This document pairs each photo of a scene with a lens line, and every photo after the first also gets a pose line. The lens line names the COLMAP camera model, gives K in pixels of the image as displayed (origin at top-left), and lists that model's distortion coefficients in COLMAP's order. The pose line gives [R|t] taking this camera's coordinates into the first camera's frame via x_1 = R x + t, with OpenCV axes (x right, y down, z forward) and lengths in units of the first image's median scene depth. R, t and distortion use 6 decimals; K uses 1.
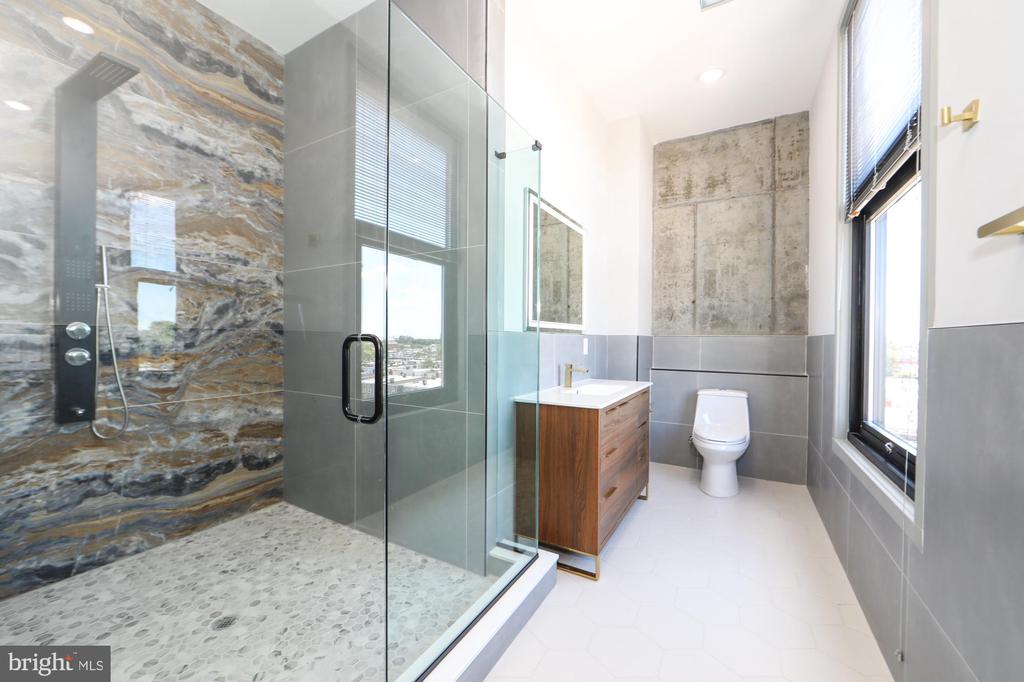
lens RADIAL K [[401.8, 0, 509.9], [0, 401.8, 344.3], [0, 0, 1]] dist [-0.011353, 0.002617]
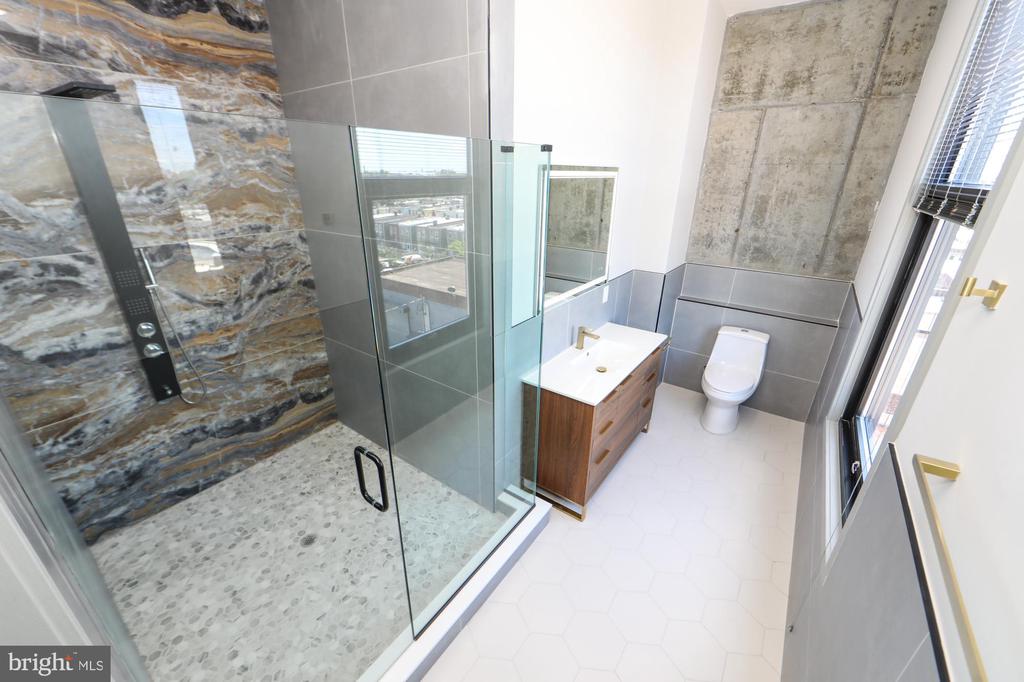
lens RADIAL K [[401.8, 0, 510.7], [0, 401.8, 344.9], [0, 0, 1]] dist [-0.011353, 0.002617]
pose [[0.994265, 0.045244, -0.096902, 0.077044], [-0.005921, 0.928001, 0.372531, -0.339455], [0.106779, -0.369821, 0.922947, 0.010517]]
